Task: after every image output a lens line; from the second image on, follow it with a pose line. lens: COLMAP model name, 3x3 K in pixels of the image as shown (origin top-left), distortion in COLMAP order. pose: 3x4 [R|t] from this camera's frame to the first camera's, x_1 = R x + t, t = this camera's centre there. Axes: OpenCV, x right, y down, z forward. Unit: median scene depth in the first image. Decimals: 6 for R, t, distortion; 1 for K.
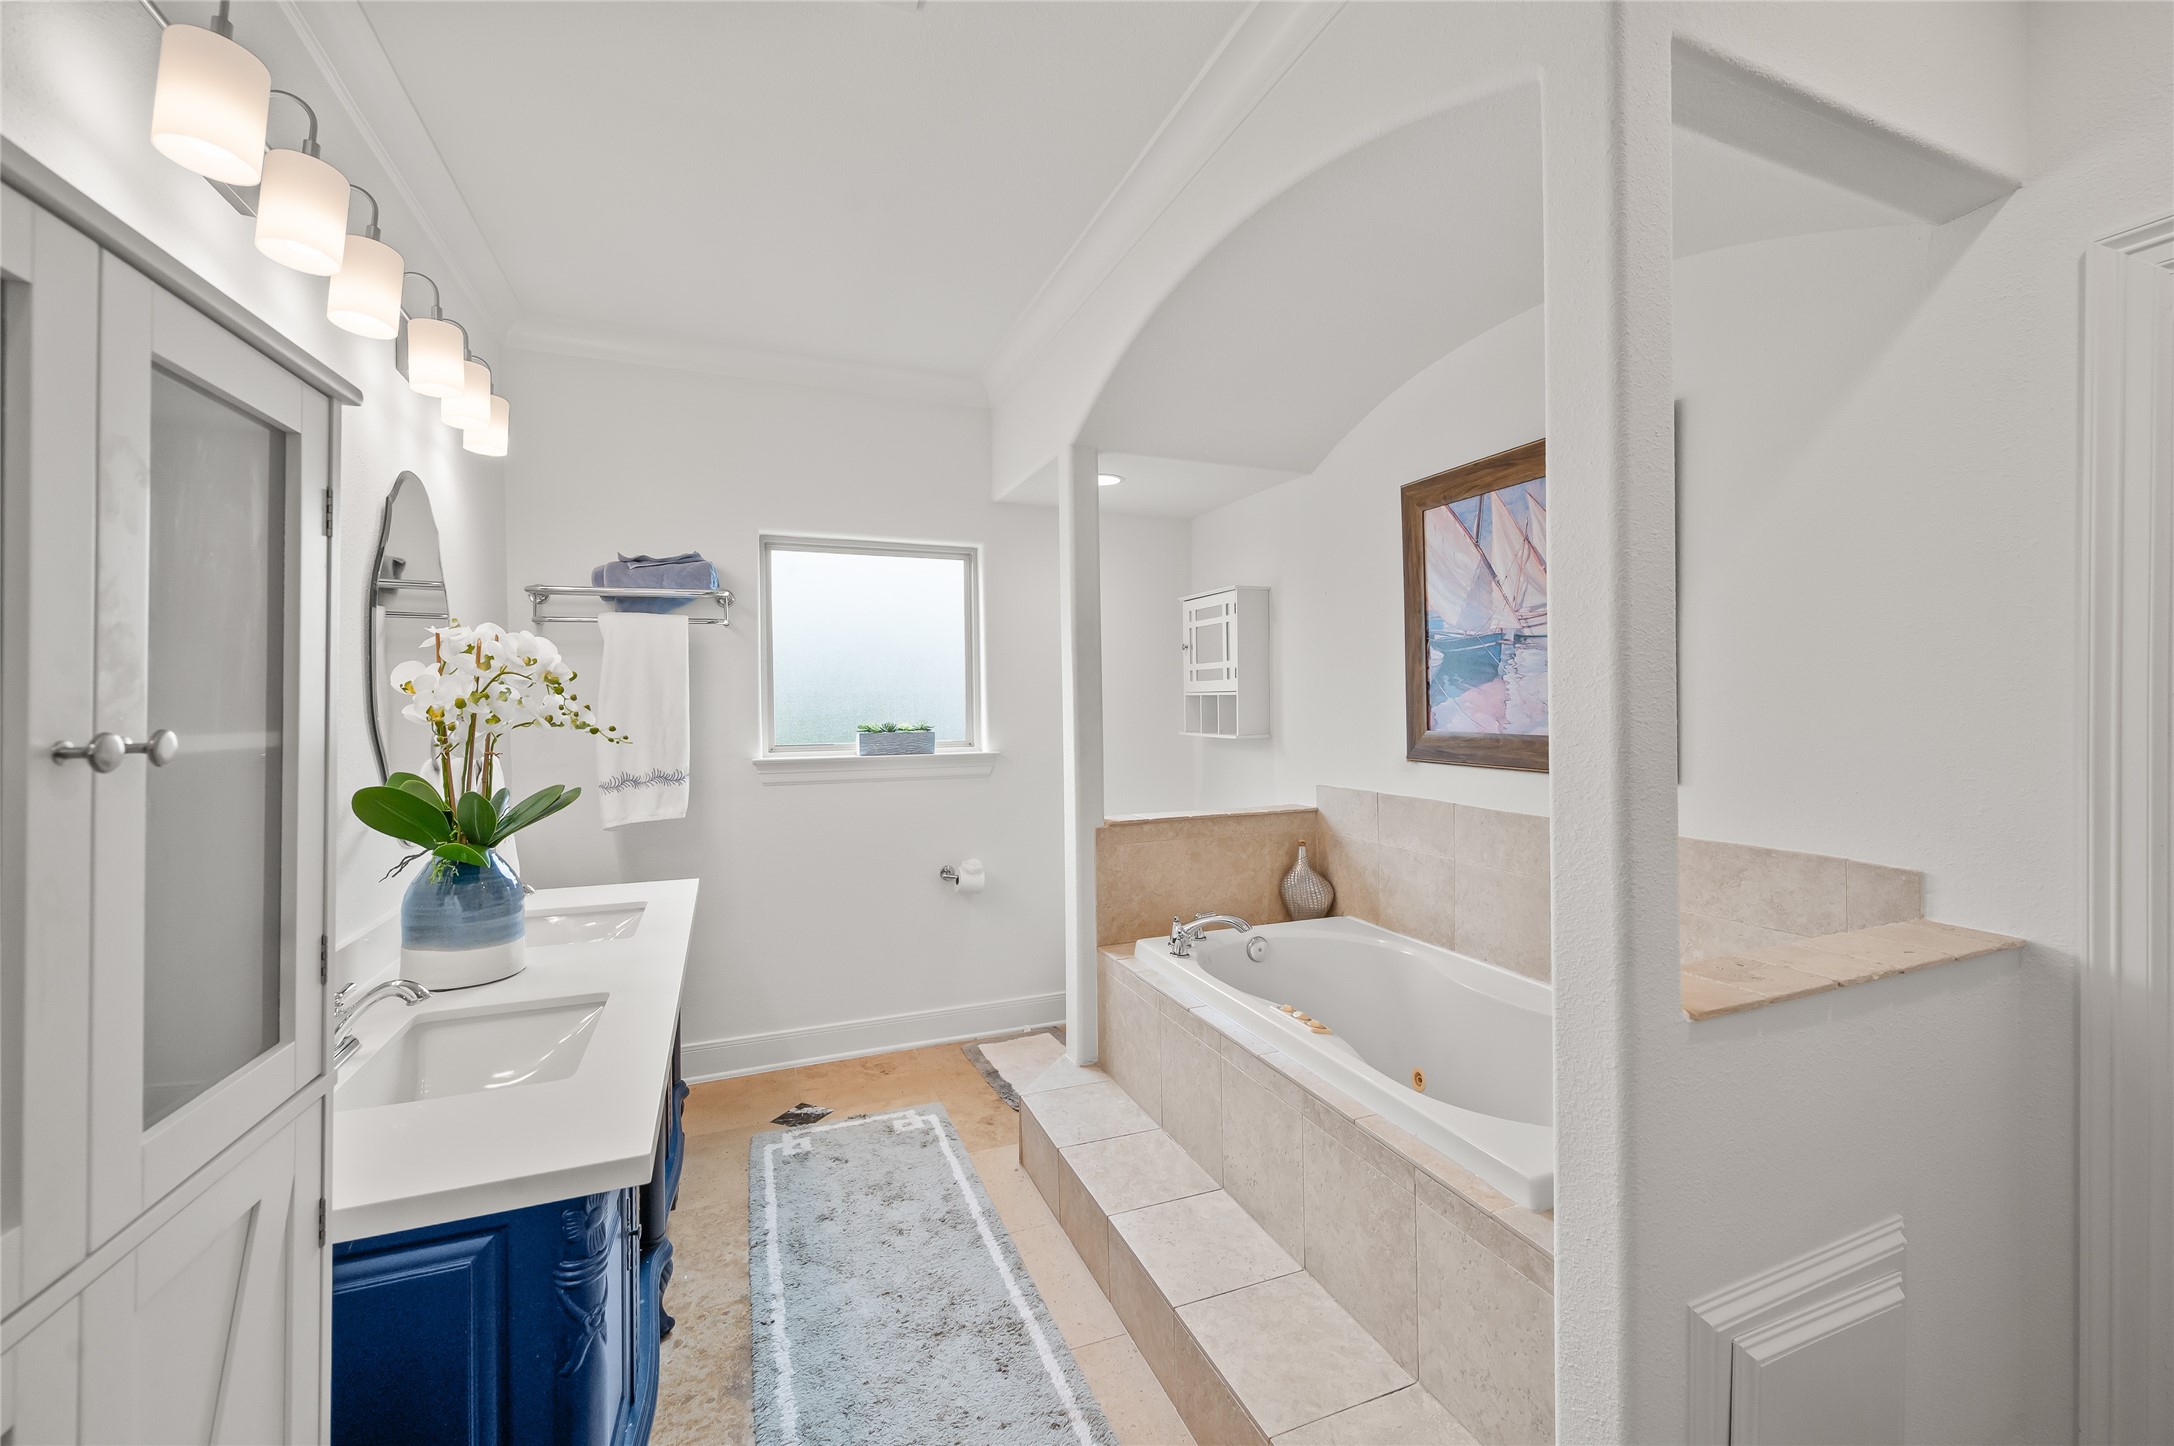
lens RADIAL K [[866.6, 0, 1085.8], [0, 866.6, 707.3], [0, 0, 1]] dist [-0.006975, 0.001589]
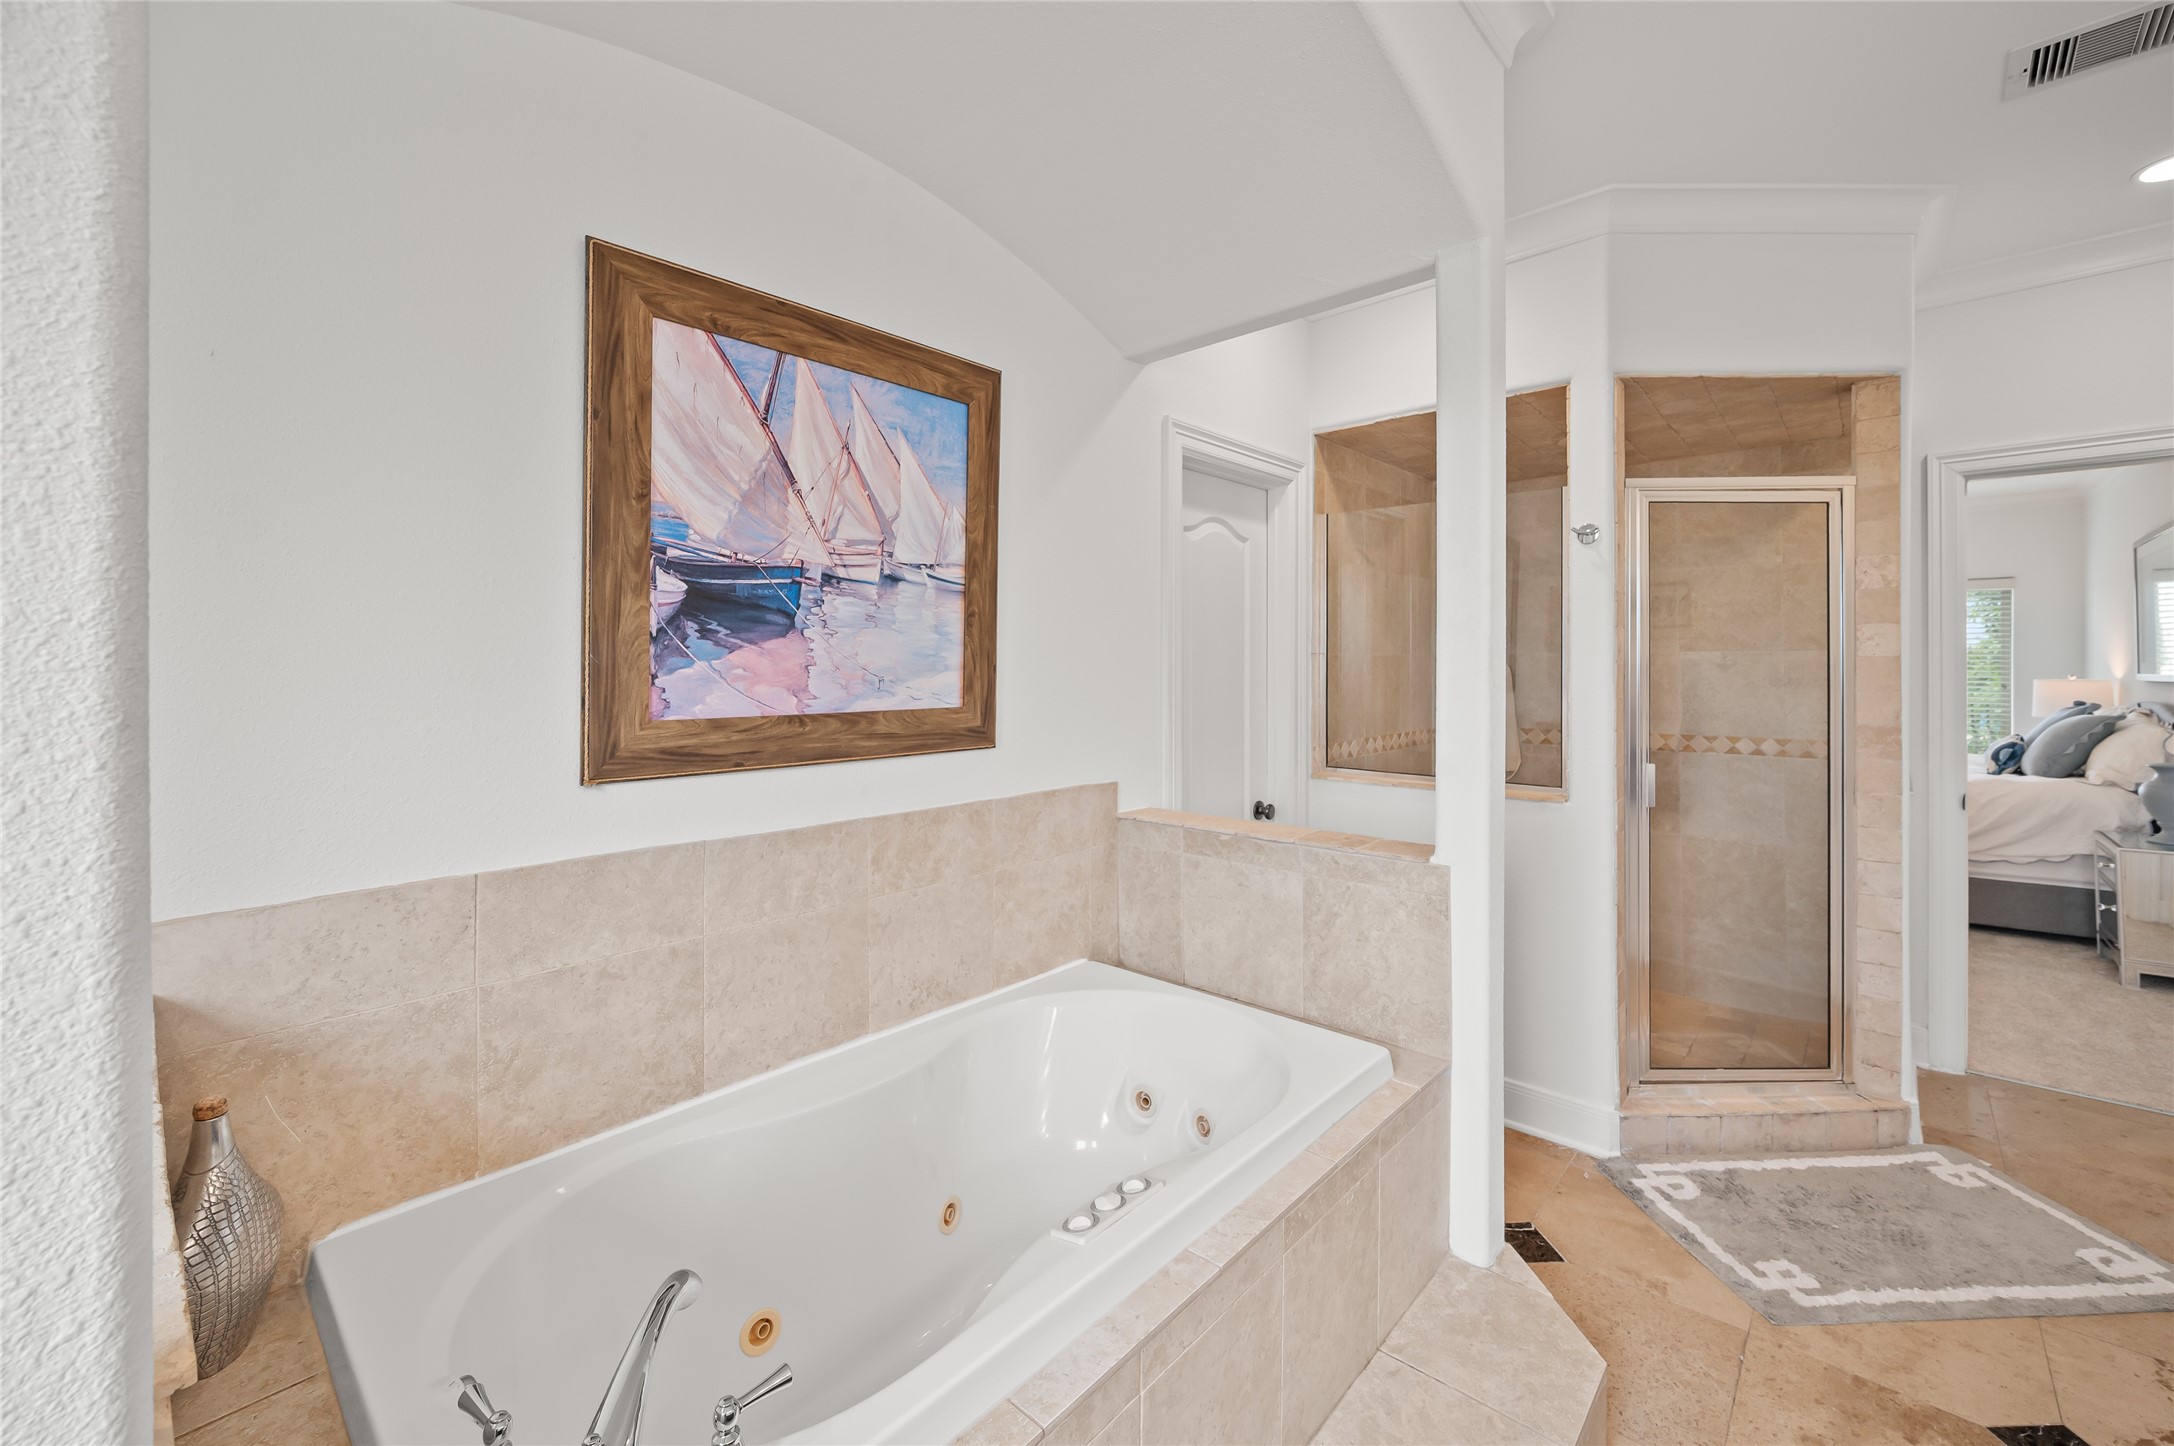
lens RADIAL K [[866.6, 0, 1114.6], [0, 866.6, 657.9], [0, 0, 1]] dist [-0.006975, 0.001589]
pose [[-0.443393, 0.016755, 0.896170, -0.238502], [0.012544, 0.999843, -0.012487, -0.002235], [-0.896239, 0.005705, -0.443534, 1.060345]]
